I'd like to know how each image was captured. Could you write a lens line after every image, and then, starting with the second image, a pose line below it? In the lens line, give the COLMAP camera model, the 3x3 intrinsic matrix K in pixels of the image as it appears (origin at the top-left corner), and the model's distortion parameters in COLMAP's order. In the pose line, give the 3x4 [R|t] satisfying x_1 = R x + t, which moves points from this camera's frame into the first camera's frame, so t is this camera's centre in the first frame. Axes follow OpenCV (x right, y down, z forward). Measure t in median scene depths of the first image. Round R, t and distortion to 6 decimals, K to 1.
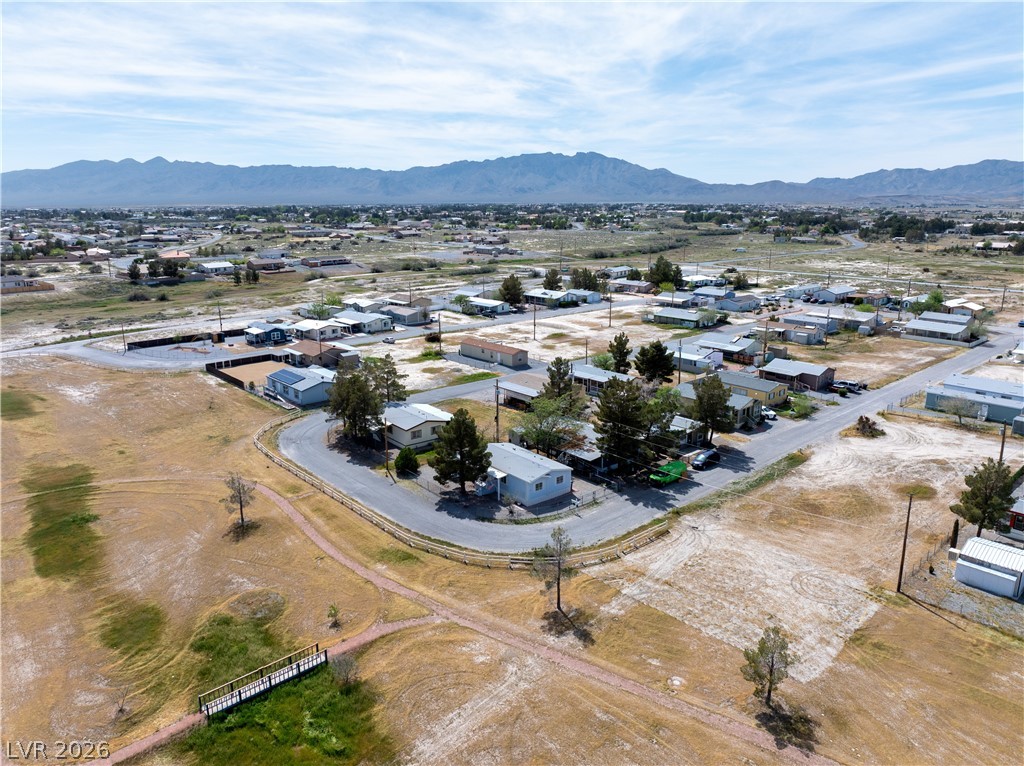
lens RADIAL K [[732.1, 0, 502.4], [0, 732.1, 375.9], [0, 0, 1]] dist [-0.059042, 0.021941]
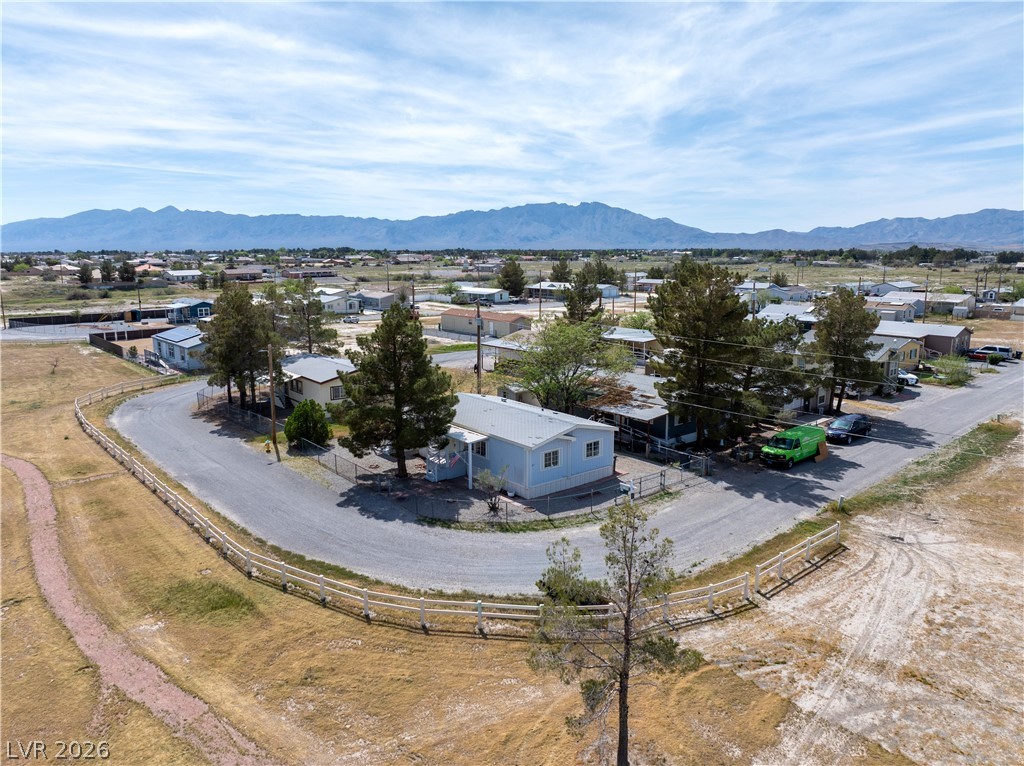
lens RADIAL K [[732.1, 0, 507.7], [0, 732.1, 351.7], [0, 0, 1]] dist [-0.059042, 0.021941]
pose [[0.999991, 0.004161, 0.000684, 0.004829], [-0.004072, 0.995041, -0.099380, 0.031094], [-0.001094, 0.099376, 0.995049, 0.122069]]
